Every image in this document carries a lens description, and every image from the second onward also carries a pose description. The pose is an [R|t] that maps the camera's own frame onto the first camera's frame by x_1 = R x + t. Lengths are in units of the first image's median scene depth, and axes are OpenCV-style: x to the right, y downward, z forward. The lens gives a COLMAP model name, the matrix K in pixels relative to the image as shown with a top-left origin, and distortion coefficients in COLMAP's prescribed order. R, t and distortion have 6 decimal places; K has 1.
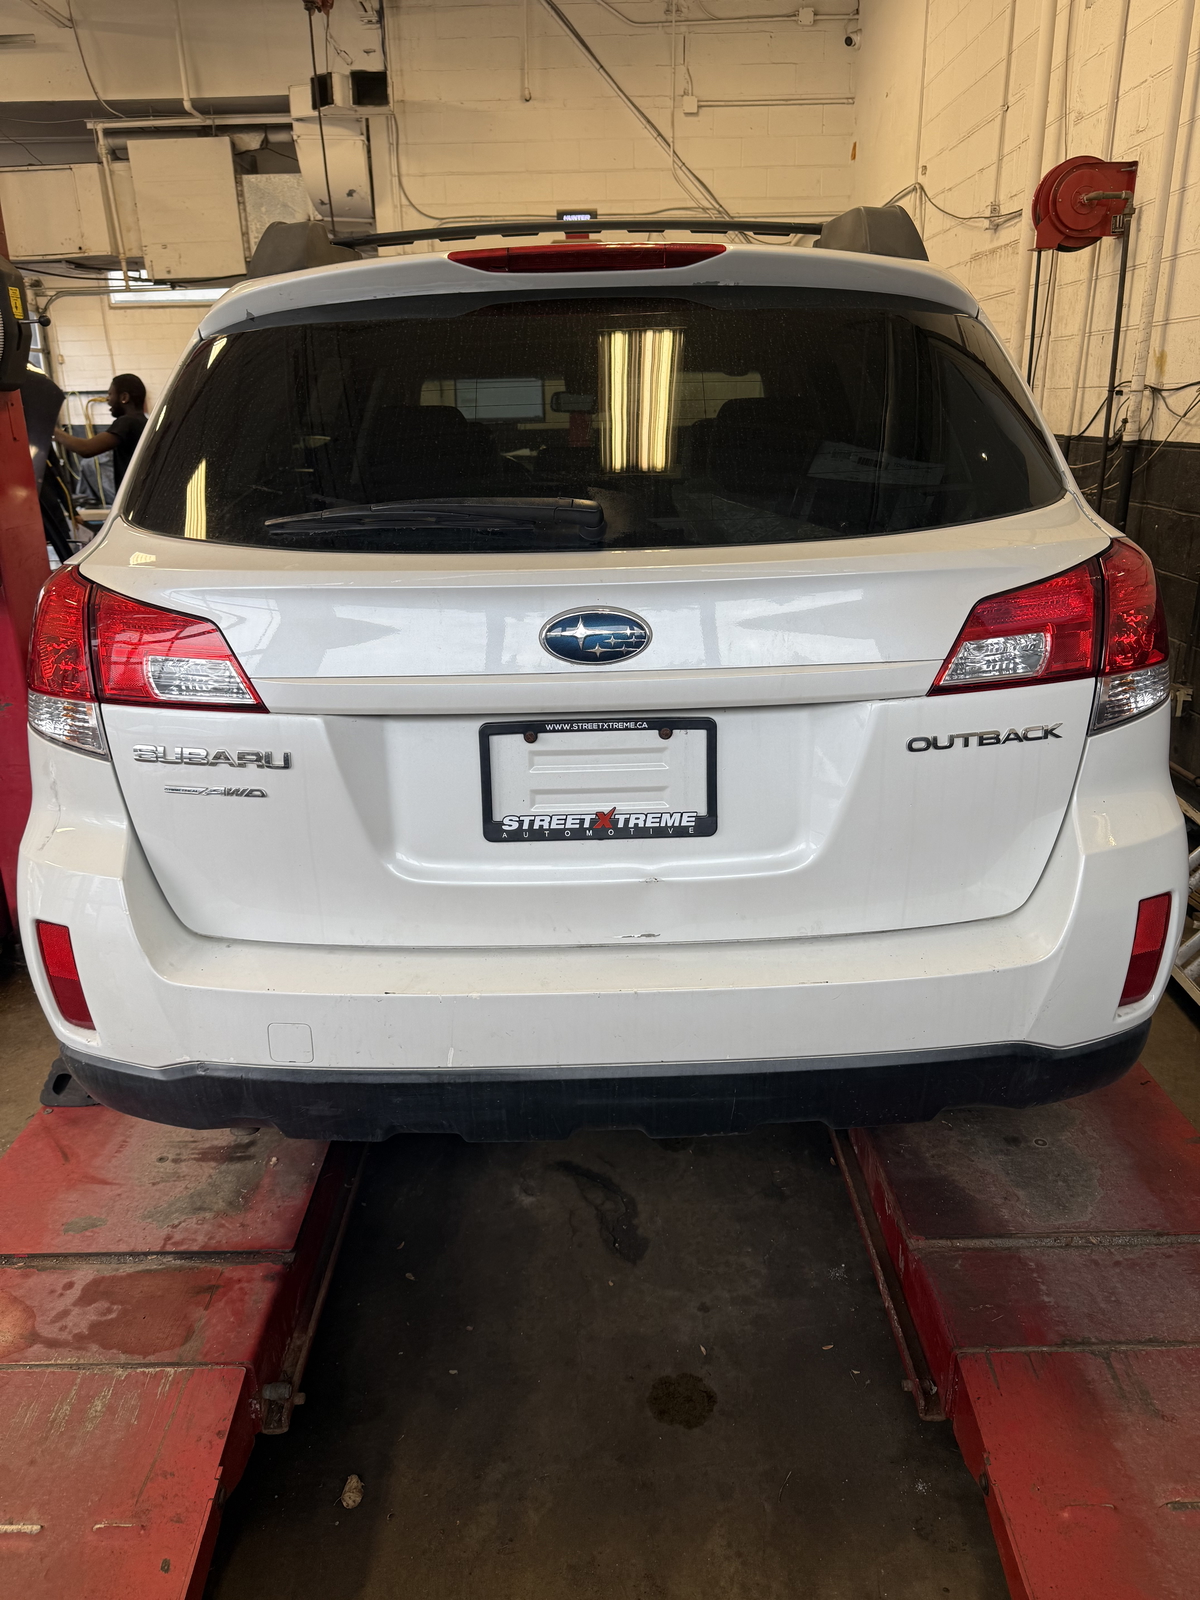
lens RADIAL K [[1134.2, 0, 596.3], [0, 1134.2, 796.7], [0, 0, 1]] dist [0.021770, -0.026063]
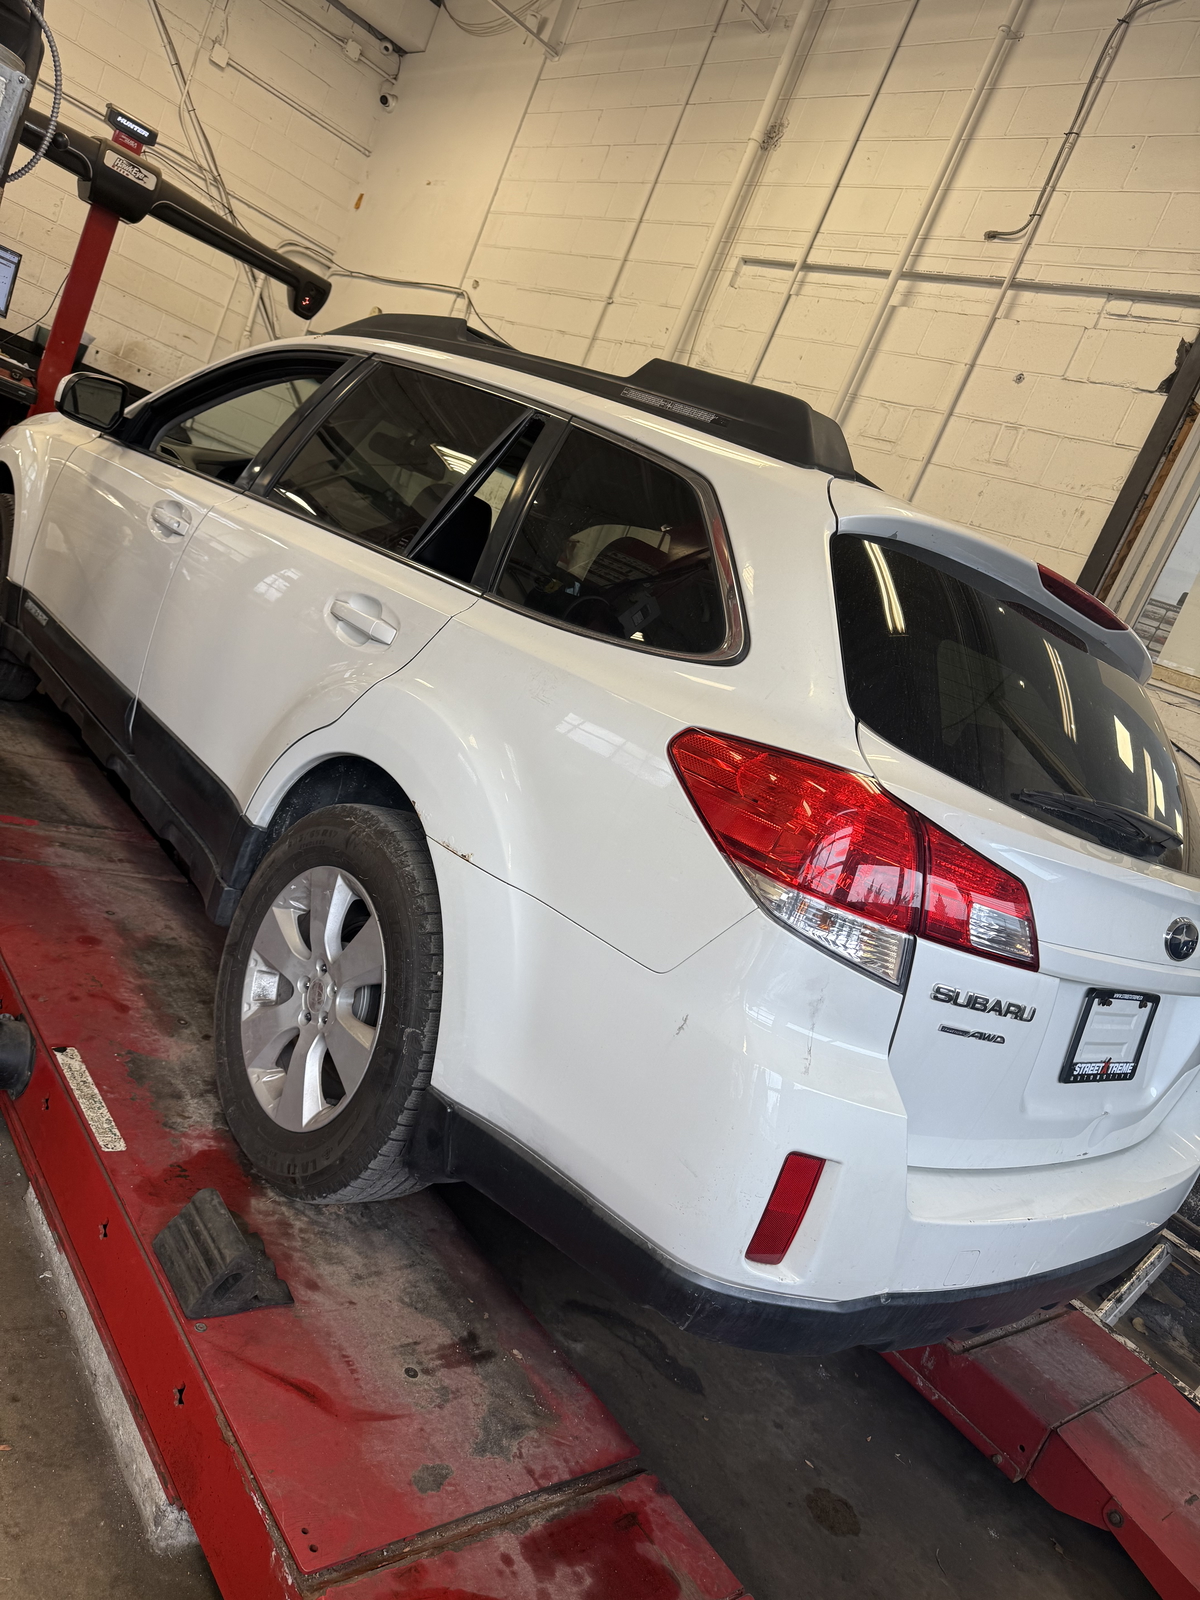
lens RADIAL K [[1134.2, 0, 596.3], [0, 1134.2, 796.7], [0, 0, 1]] dist [0.021770, -0.026063]
pose [[0.694024, 0.182990, 0.696309, -1.040761], [-0.185882, 0.979912, -0.072249, -0.061128], [-0.695542, -0.079289, 0.714097, 0.389997]]
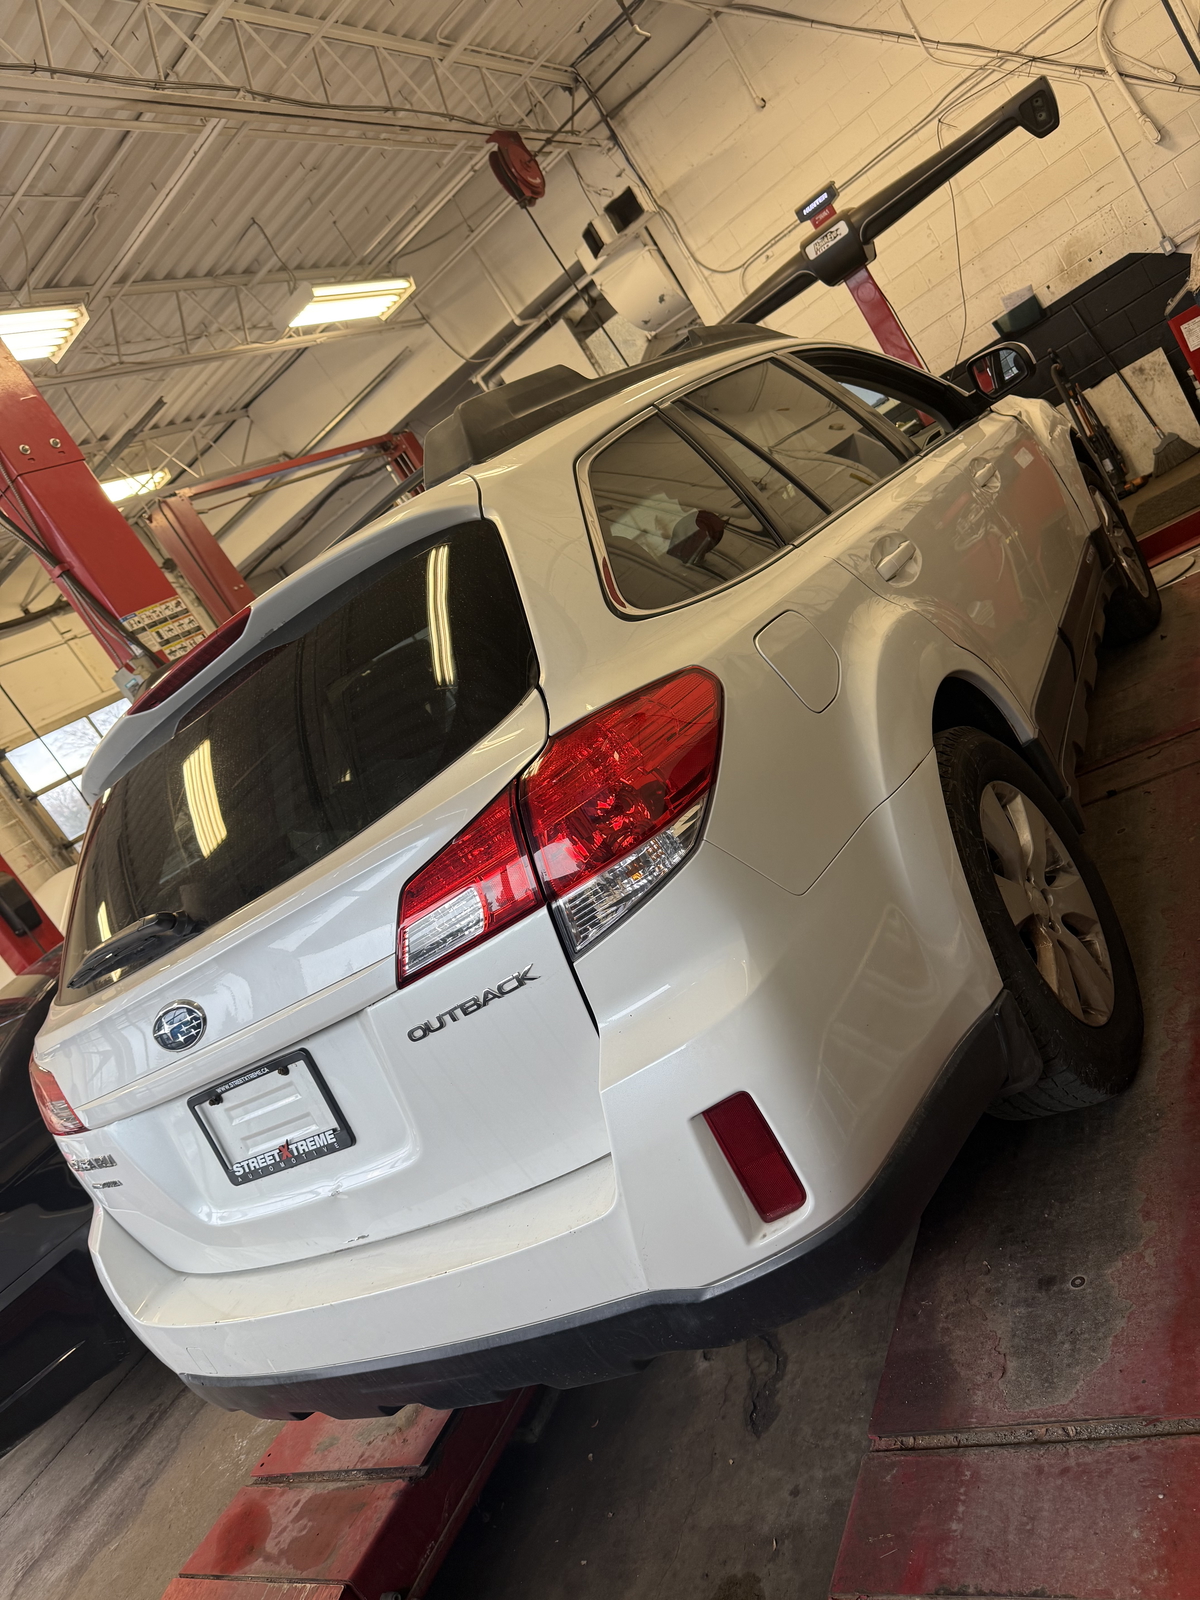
lens RADIAL K [[1134.1, 0, 604.0], [0, 1134.1, 810.2], [0, 0, 1]] dist [-0.003504, -0.003558]
pose [[0.741510, -0.353049, -0.570543, 0.786053], [0.366805, 0.925344, -0.095878, -0.054240], [0.561798, -0.138184, 0.815652, 0.229622]]
